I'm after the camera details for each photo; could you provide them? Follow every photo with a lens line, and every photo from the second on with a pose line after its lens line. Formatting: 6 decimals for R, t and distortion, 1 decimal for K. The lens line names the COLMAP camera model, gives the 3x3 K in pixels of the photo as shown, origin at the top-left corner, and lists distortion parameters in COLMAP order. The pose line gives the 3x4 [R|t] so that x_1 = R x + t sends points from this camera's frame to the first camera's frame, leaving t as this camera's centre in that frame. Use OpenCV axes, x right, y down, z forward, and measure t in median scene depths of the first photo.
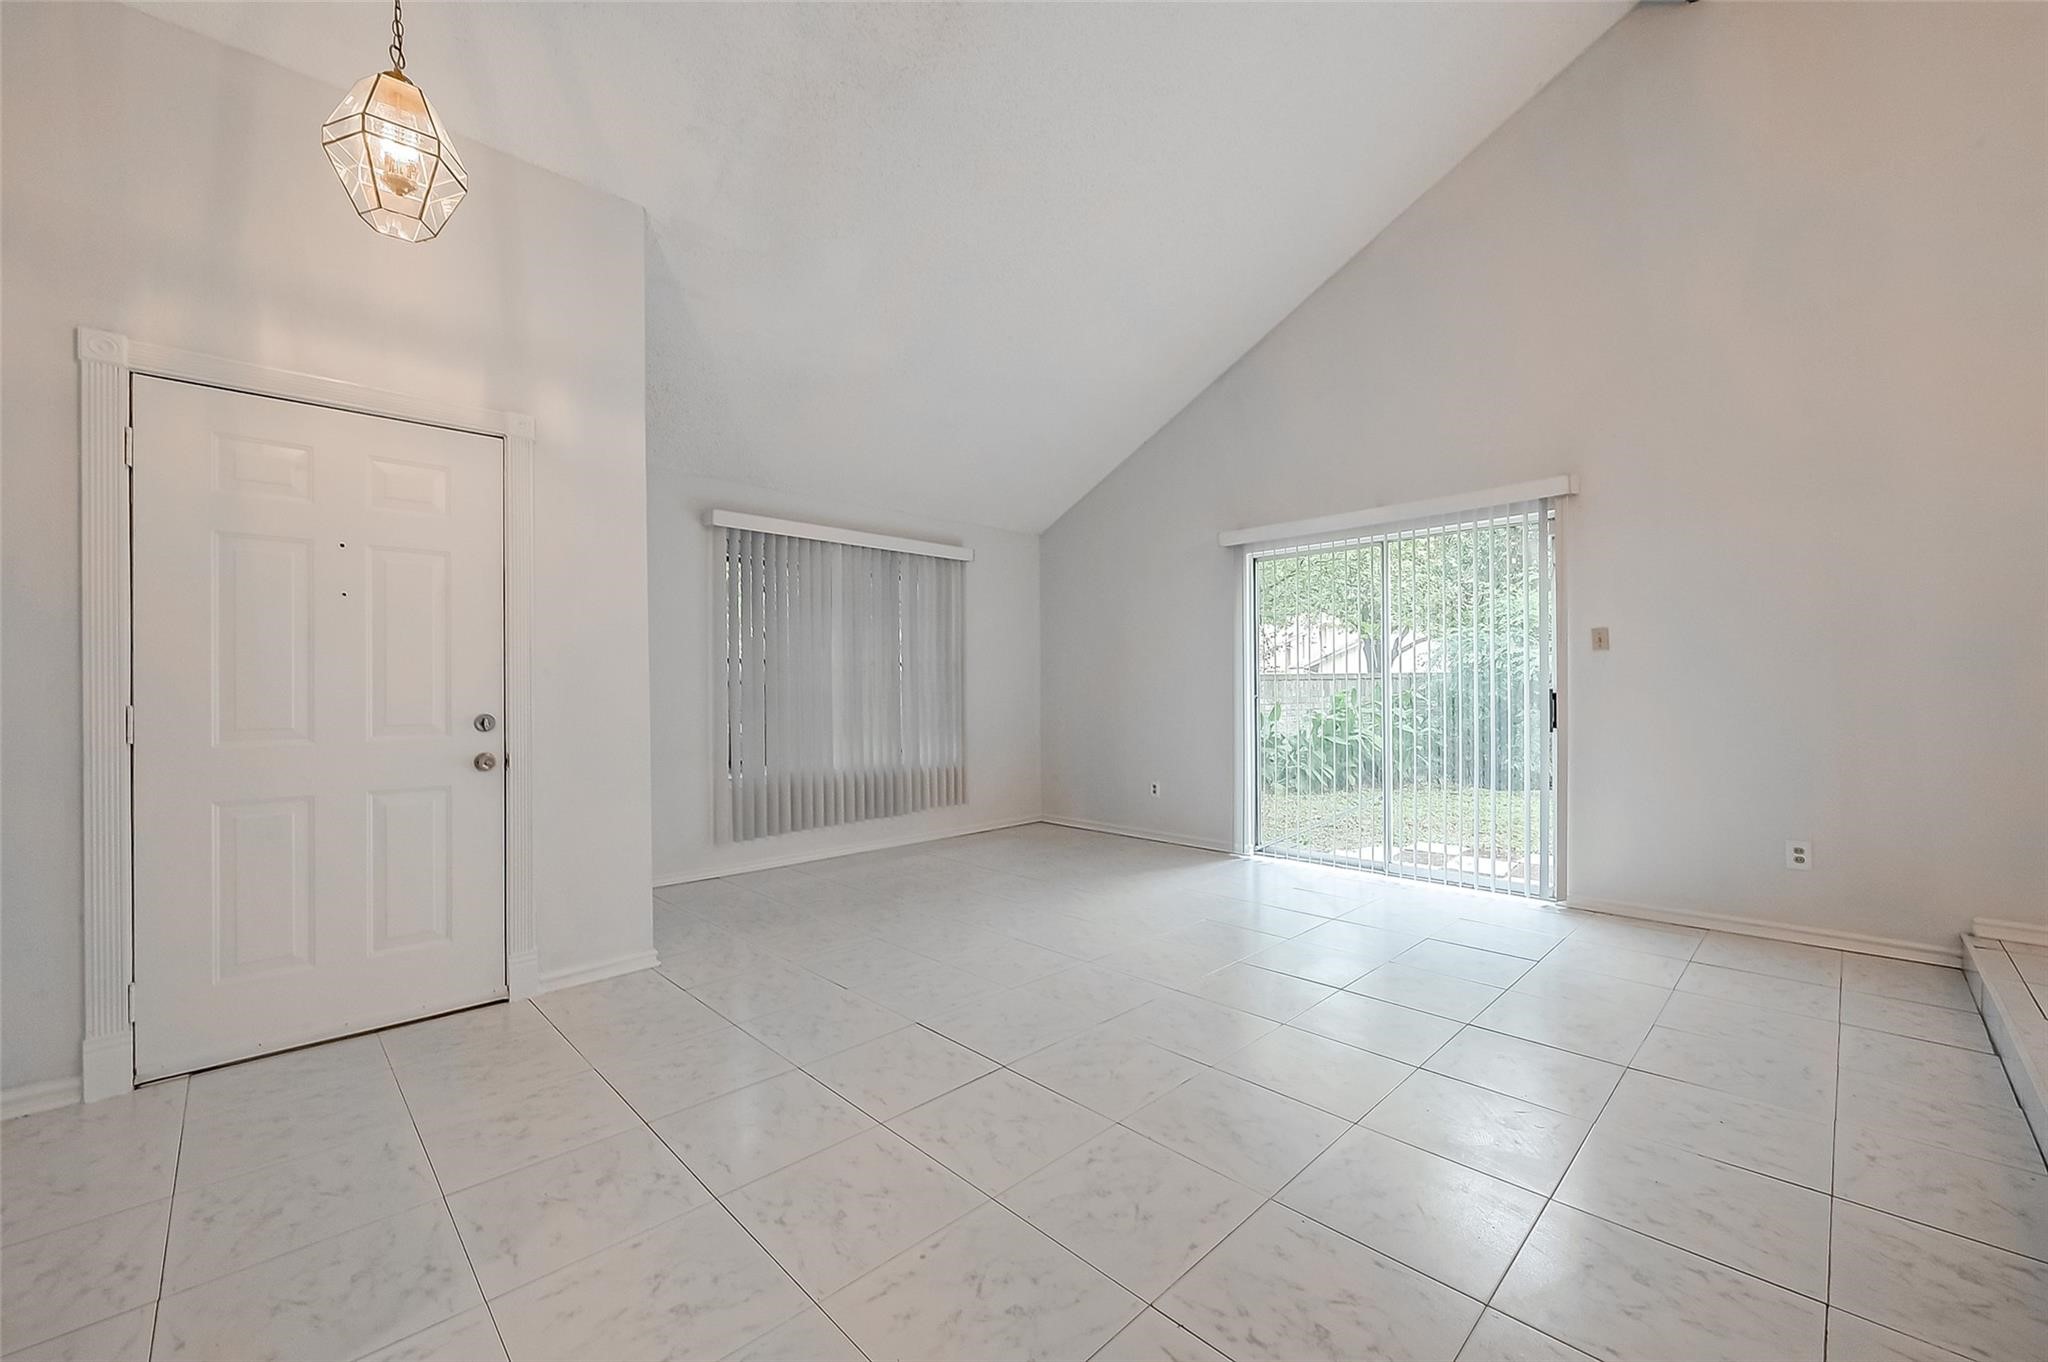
lens RADIAL K [[801.5, 0, 1030.0], [0, 801.5, 685.1], [0, 0, 1]] dist [0.009124, 0.000470]
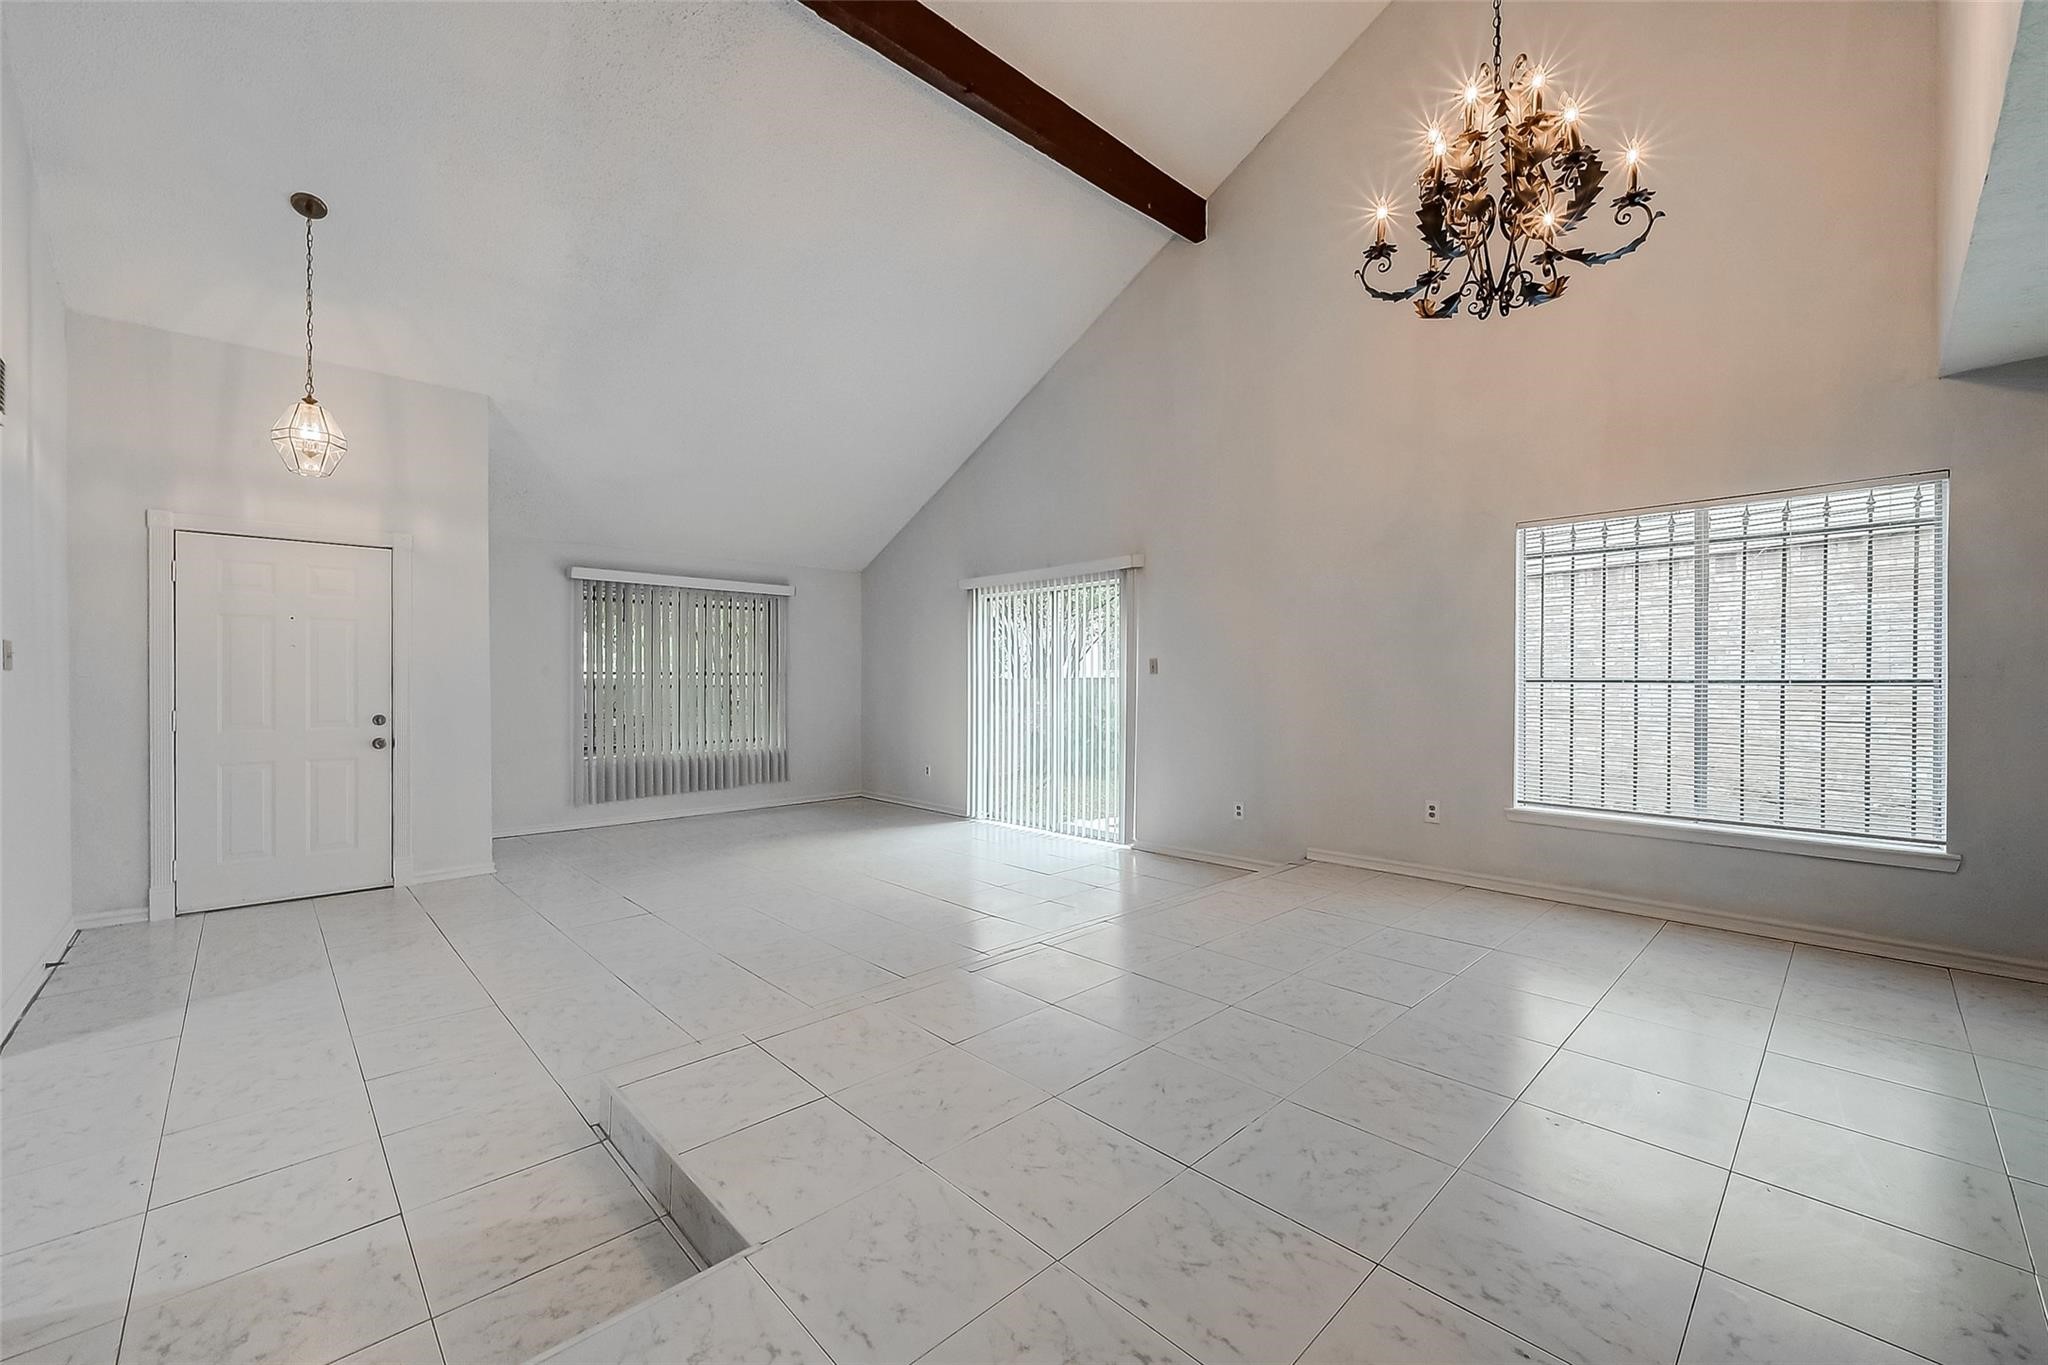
lens RADIAL K [[811.7, 0, 1019.6], [0, 811.7, 683.2], [0, 0, 1]] dist [0.017151, -0.000182]
pose [[0.999736, 0.005816, -0.022217, 0.491469], [-0.005712, 0.999973, 0.004711, -0.031540], [0.022244, -0.004583, 0.999742, -0.479859]]
